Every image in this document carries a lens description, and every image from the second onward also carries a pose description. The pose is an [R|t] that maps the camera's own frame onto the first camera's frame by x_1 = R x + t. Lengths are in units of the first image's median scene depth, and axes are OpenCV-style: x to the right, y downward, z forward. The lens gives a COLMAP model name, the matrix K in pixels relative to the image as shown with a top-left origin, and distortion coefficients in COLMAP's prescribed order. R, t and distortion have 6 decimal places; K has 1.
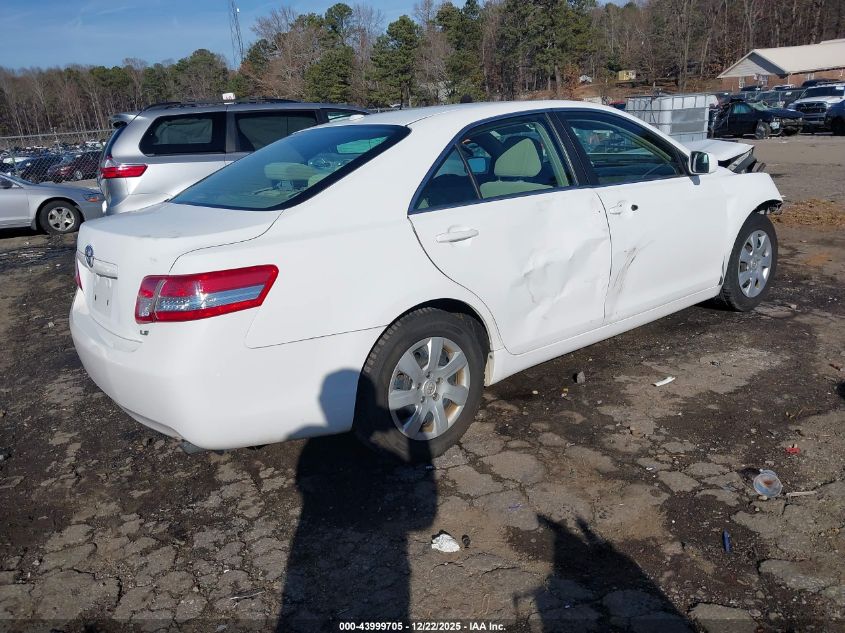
lens RADIAL K [[692.3, 0, 413.2], [0, 692.3, 313.1], [0, 0, 1]] dist [-0.001819, 0.010339]
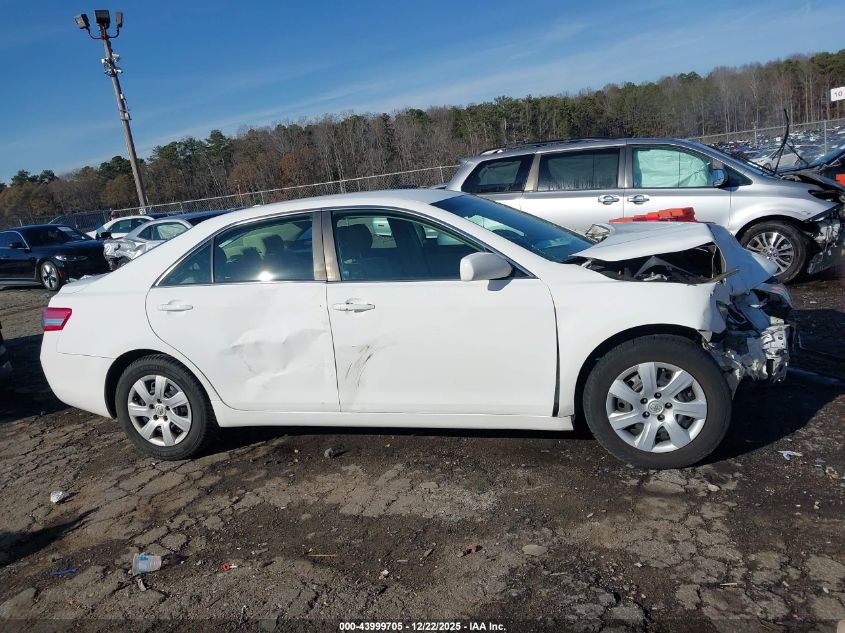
lens RADIAL K [[692.3, 0, 413.2], [0, 692.3, 313.1], [0, 0, 1]] dist [-0.001819, 0.010339]
pose [[0.566590, 0.171744, -0.805903, 1.200922], [-0.158488, 0.982490, 0.097951, -0.259085], [0.808615, 0.072228, 0.583888, 0.487373]]
